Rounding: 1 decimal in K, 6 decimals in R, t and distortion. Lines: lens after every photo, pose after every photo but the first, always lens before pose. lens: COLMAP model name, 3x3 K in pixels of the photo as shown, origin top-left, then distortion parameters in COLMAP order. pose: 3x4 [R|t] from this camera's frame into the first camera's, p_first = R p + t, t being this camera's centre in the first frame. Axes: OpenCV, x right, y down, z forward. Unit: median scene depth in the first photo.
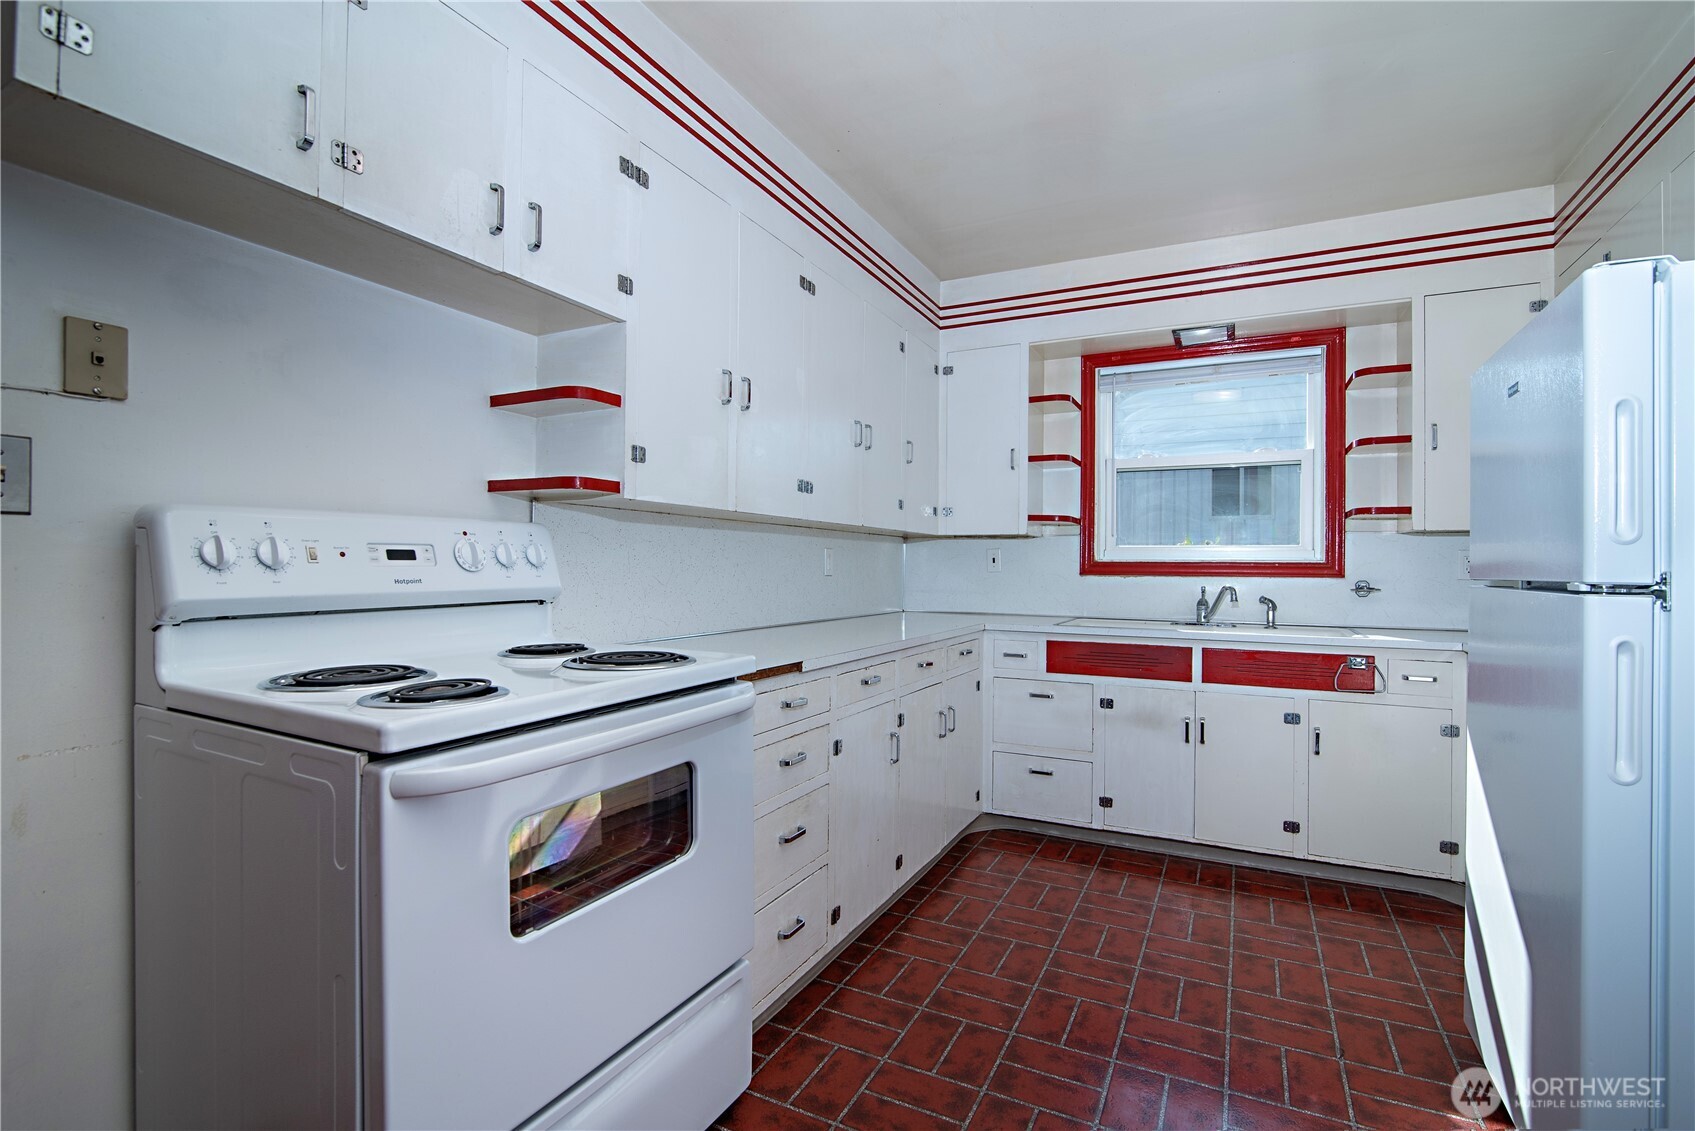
lens RADIAL K [[779.0, 0, 851.0], [0, 779.0, 565.6], [0, 0, 1]] dist [-0.019153, 0.000821]
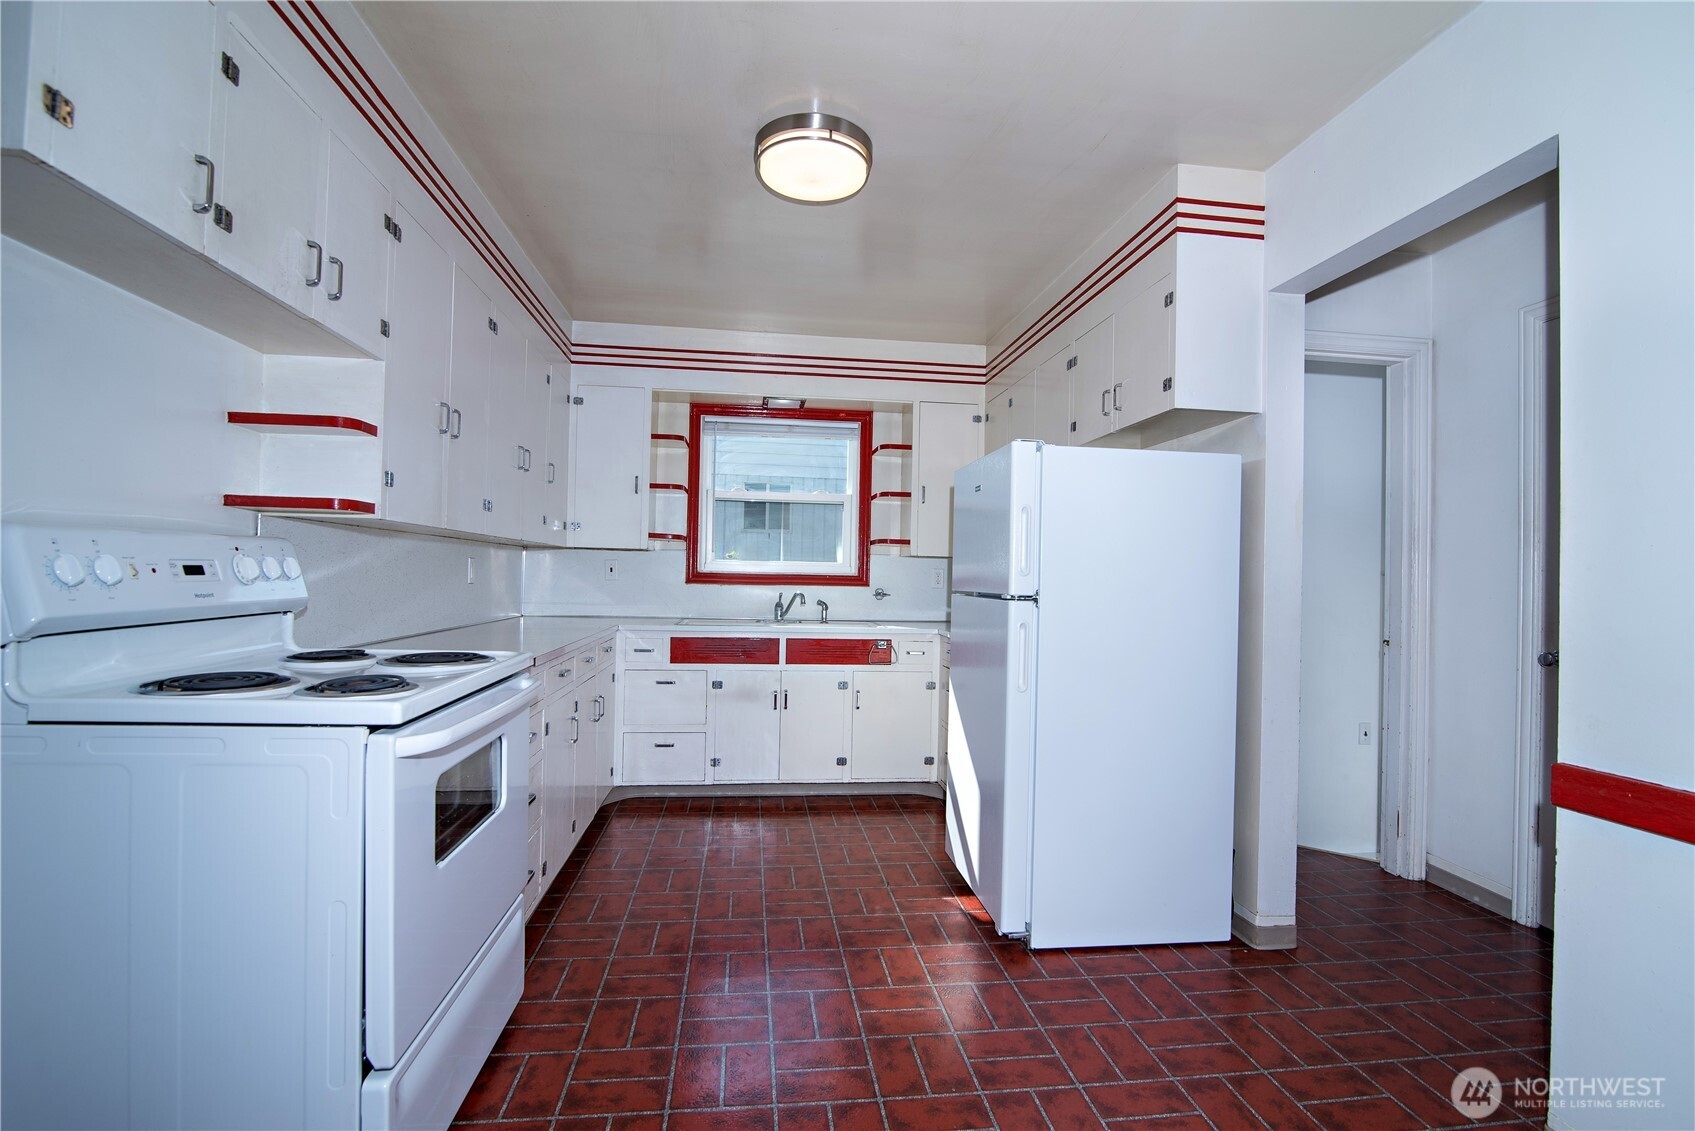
lens RADIAL K [[779.0, 0, 855.5], [0, 779.0, 569.7], [0, 0, 1]] dist [-0.019153, 0.000821]
pose [[0.822075, 0.013786, 0.569213, -0.227065], [-0.015618, 0.999877, -0.001661, -0.014067], [-0.569165, -0.007524, 0.822189, -0.191126]]
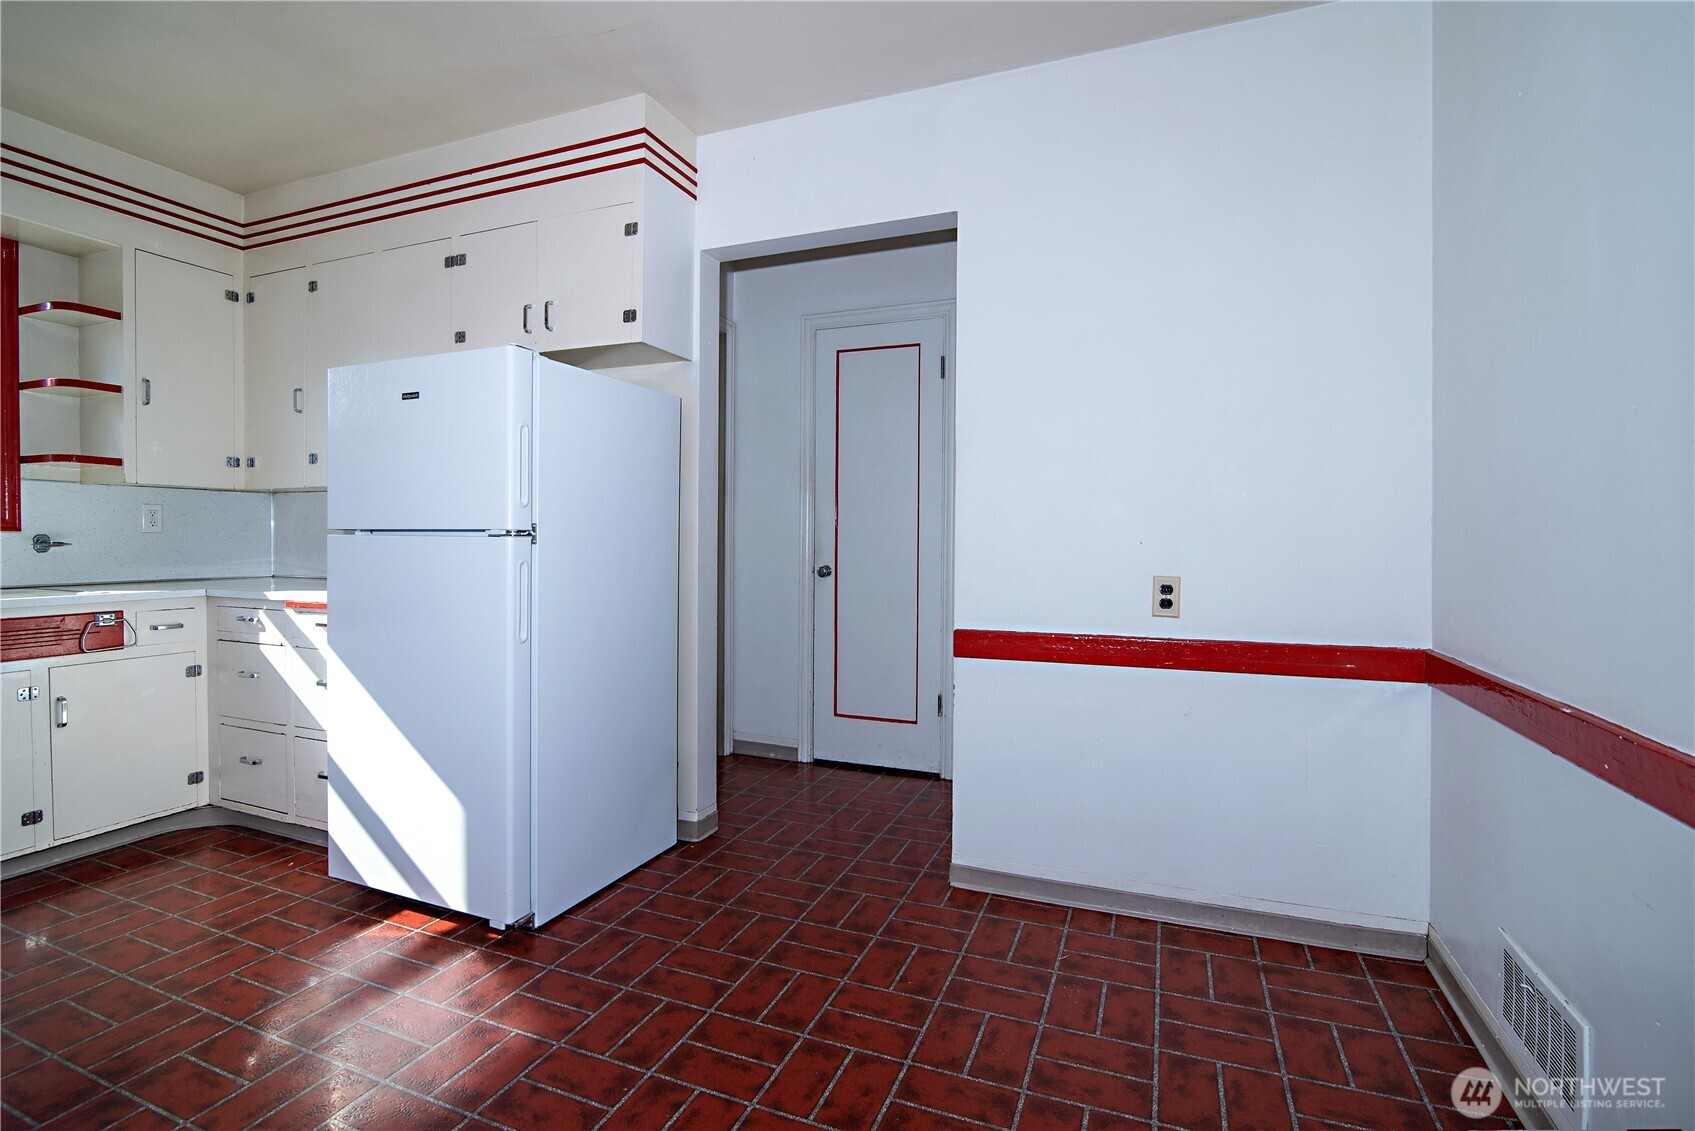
lens RADIAL K [[779.0, 0, 845.6], [0, 779.0, 564.6], [0, 0, 1]] dist [-0.019153, 0.000821]
pose [[-0.085635, -0.045442, 0.995290, -0.338437], [-0.010129, 0.998947, 0.044737, 0.006300], [-0.996275, -0.006250, -0.086005, 0.161225]]
